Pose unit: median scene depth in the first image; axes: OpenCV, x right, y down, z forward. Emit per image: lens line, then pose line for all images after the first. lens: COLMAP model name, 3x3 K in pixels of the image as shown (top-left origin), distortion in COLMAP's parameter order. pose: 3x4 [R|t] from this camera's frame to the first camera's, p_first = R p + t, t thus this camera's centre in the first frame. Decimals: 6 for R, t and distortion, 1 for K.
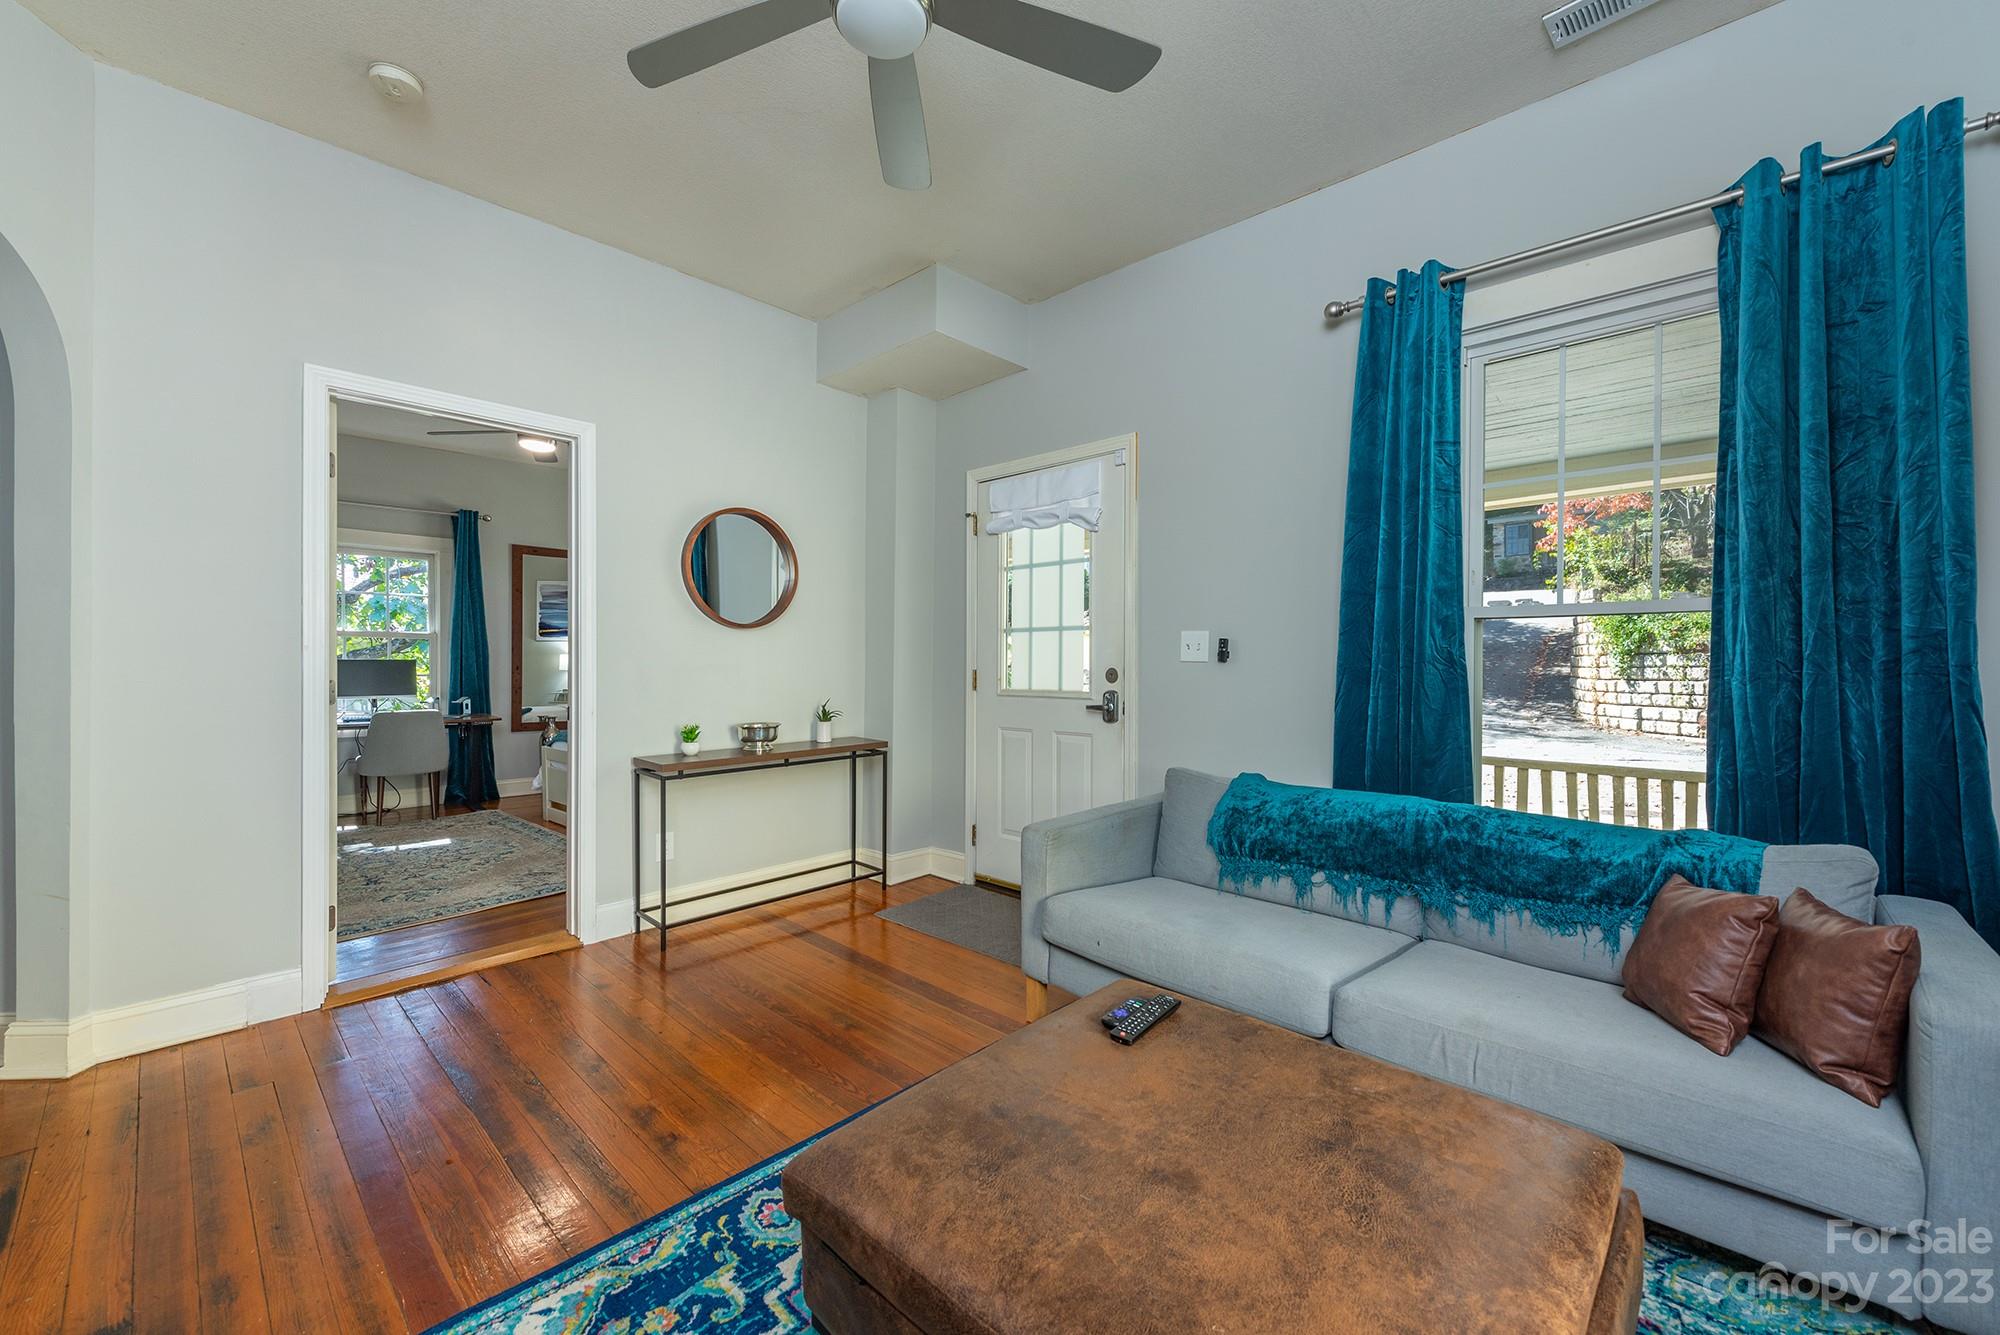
lens RADIAL K [[775.1, 0, 998.3], [0, 775.1, 652.7], [0, 0, 1]] dist [0.015030, -0.000218]
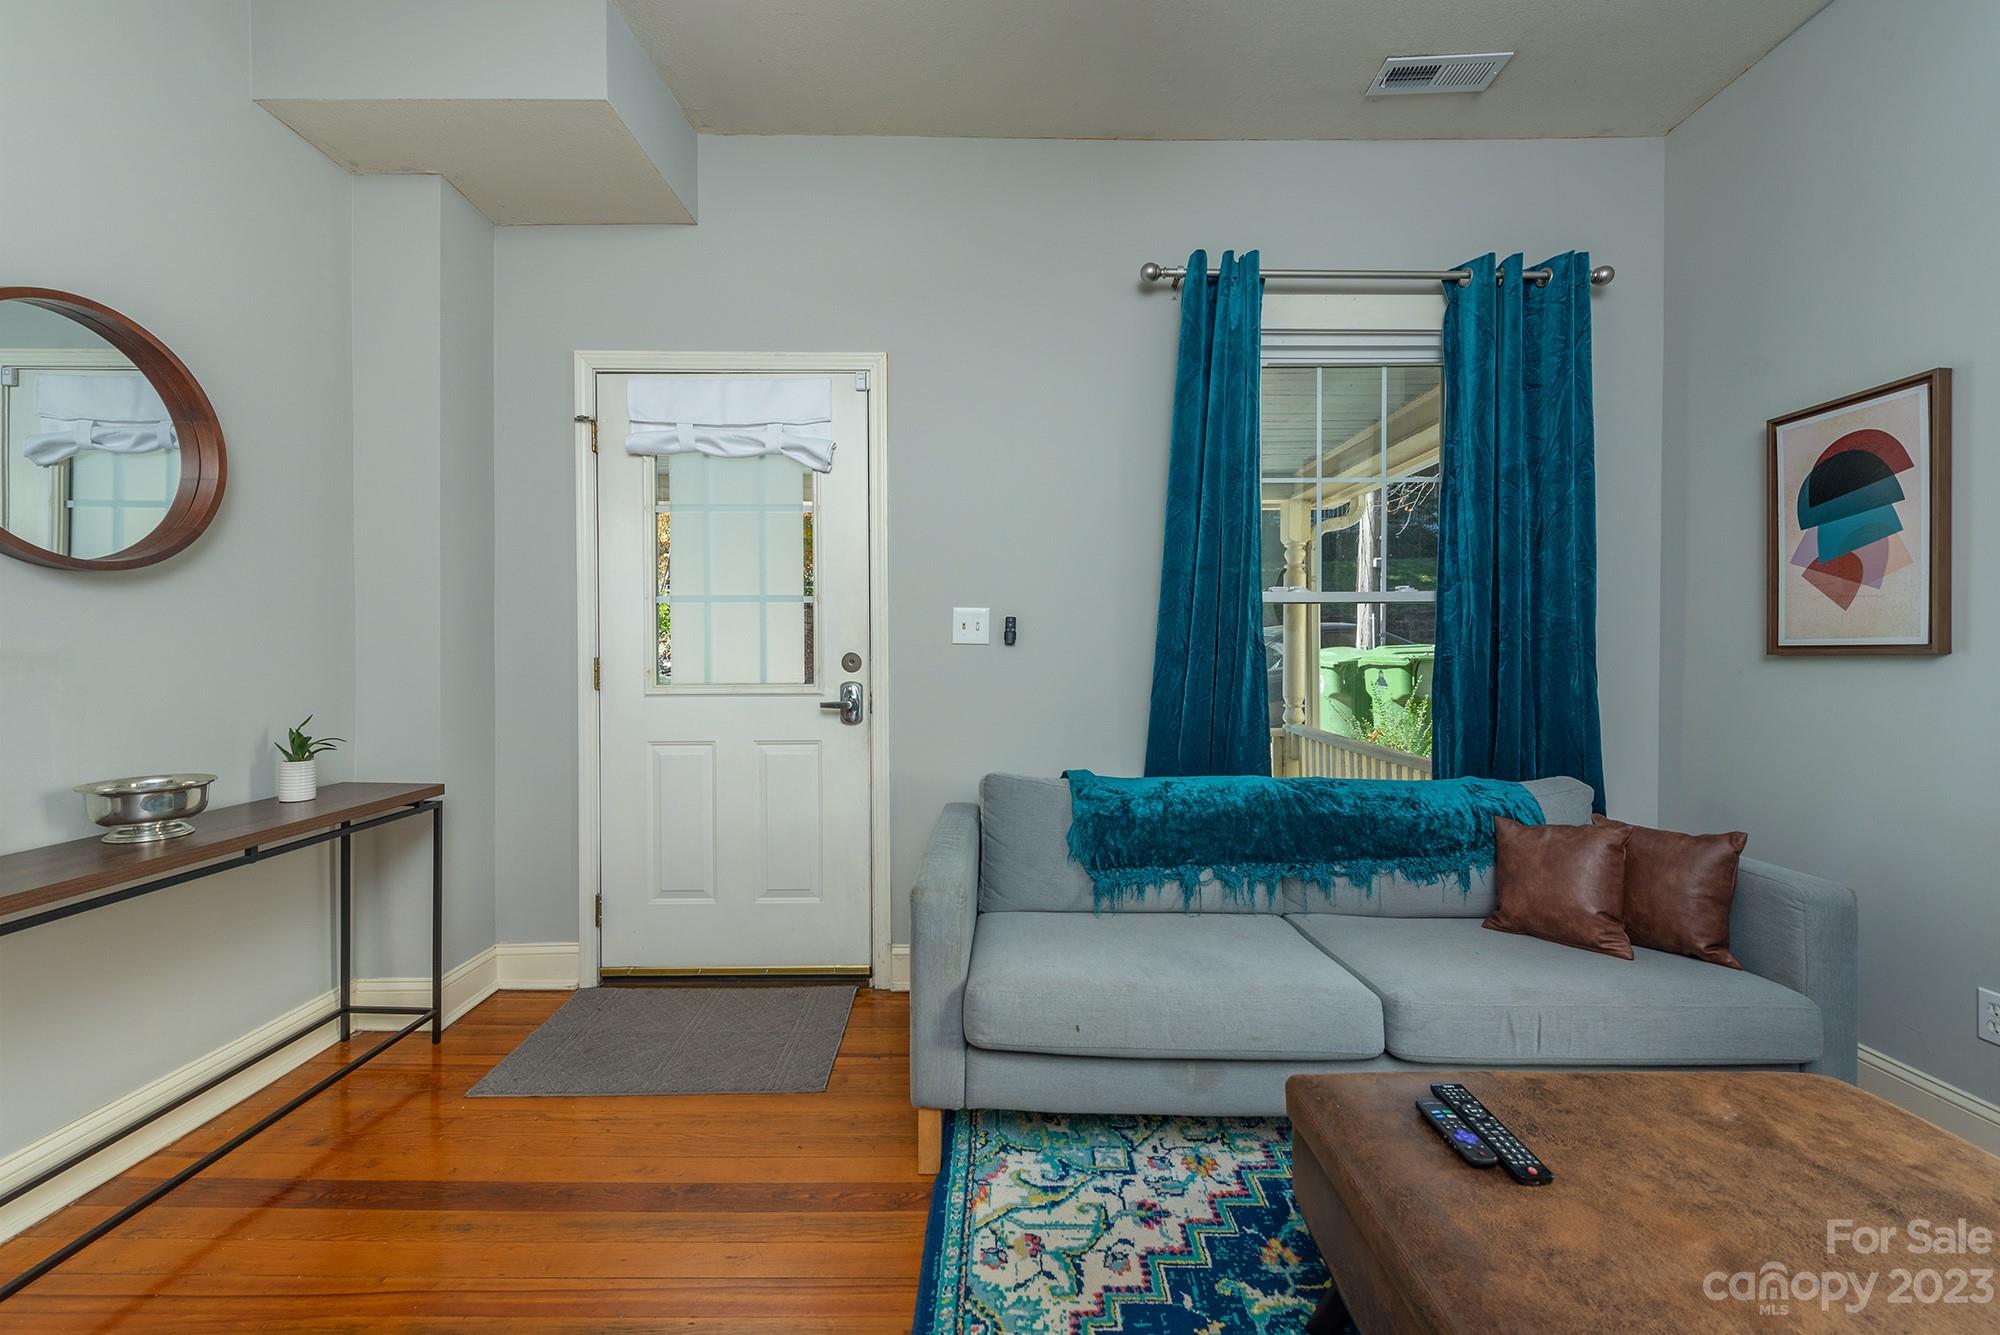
lens RADIAL K [[775.1, 0, 998.3], [0, 775.1, 652.7], [0, 0, 1]] dist [0.015030, -0.000218]
pose [[0.728274, -0.005757, 0.685261, -0.304642], [-0.004537, 0.999902, 0.013223, 0.009095], [-0.685271, -0.012739, 0.728177, 0.375741]]
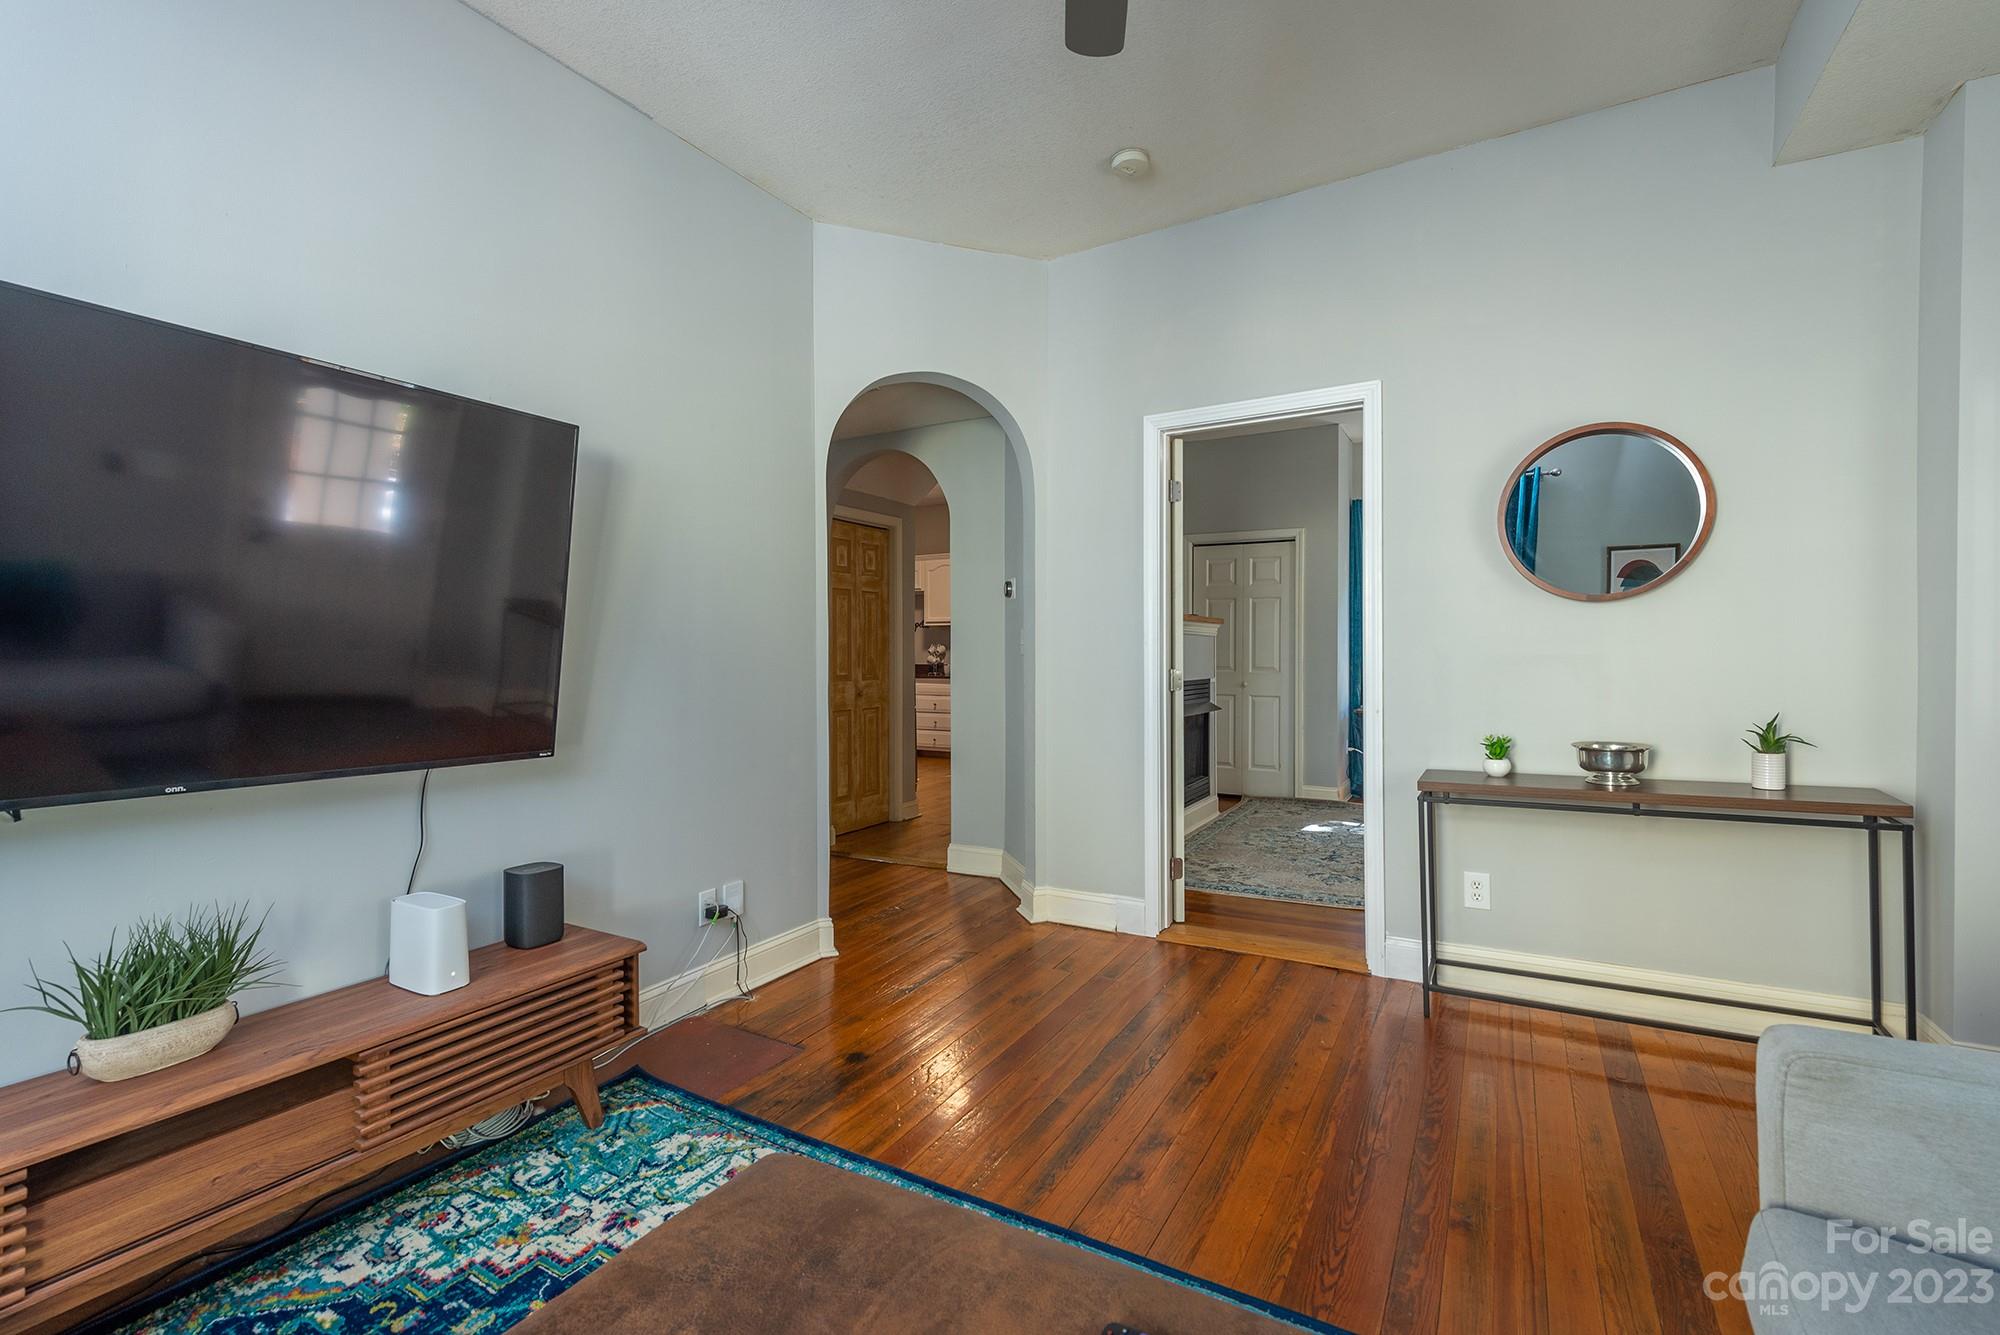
lens RADIAL K [[849.3, 0, 986.3], [0, 849.3, 649.1], [0, 0, 1]] dist [-0.002448, -0.003615]
pose [[0.237547, -0.014891, -0.971262, 0.310756], [0.021022, 0.999727, -0.010186, 0.008202], [0.971149, -0.017999, 0.237795, 0.368847]]
